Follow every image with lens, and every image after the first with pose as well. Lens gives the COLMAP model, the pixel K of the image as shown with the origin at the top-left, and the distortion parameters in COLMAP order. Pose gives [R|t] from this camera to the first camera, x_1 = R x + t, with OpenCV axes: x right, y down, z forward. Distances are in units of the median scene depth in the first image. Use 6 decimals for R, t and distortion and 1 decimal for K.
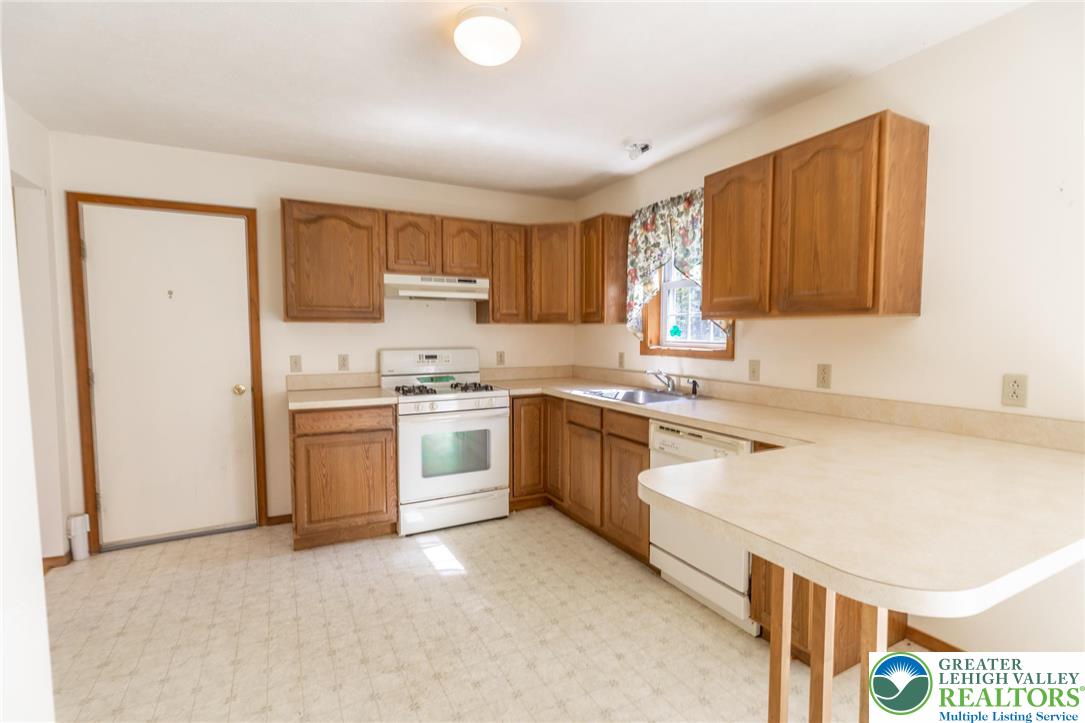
lens RADIAL K [[510.3, 0, 542.5], [0, 510.3, 361.5], [0, 0, 1]] dist [-0.001287, -0.000117]
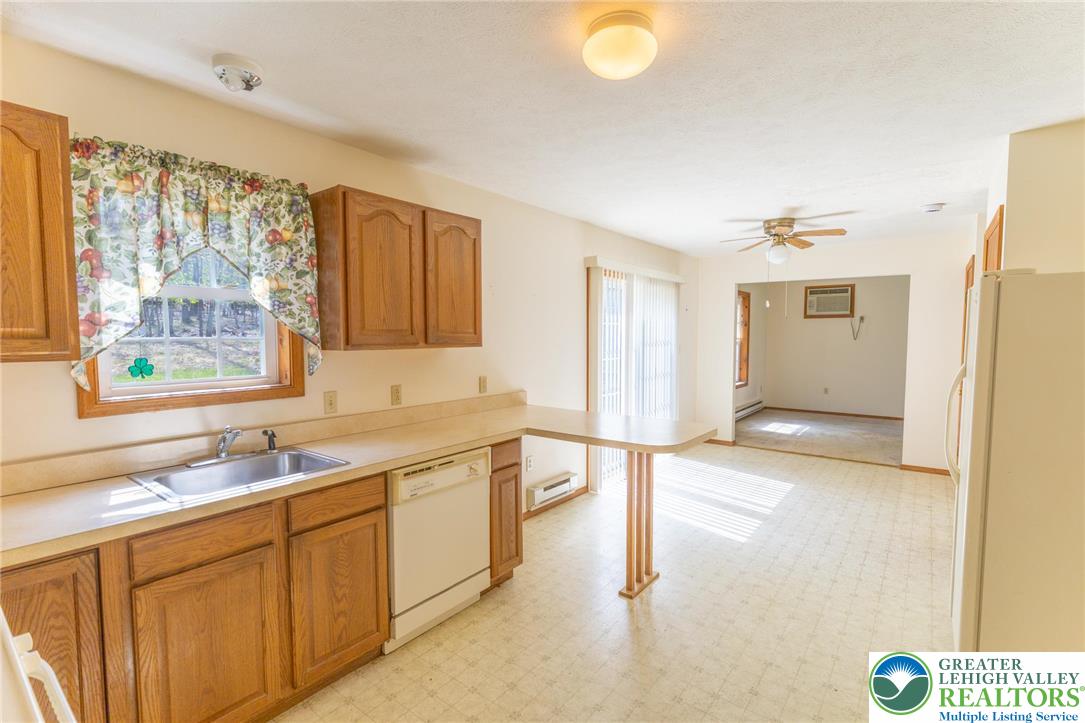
lens RADIAL K [[510.3, 0, 542.5], [0, 510.3, 361.5], [0, 0, 1]] dist [-0.001287, -0.000117]
pose [[-0.415370, -0.050835, 0.908231, -0.592948], [0.053746, 0.995322, 0.080290, -0.111085], [-0.908063, 0.082163, -0.410695, 1.019094]]
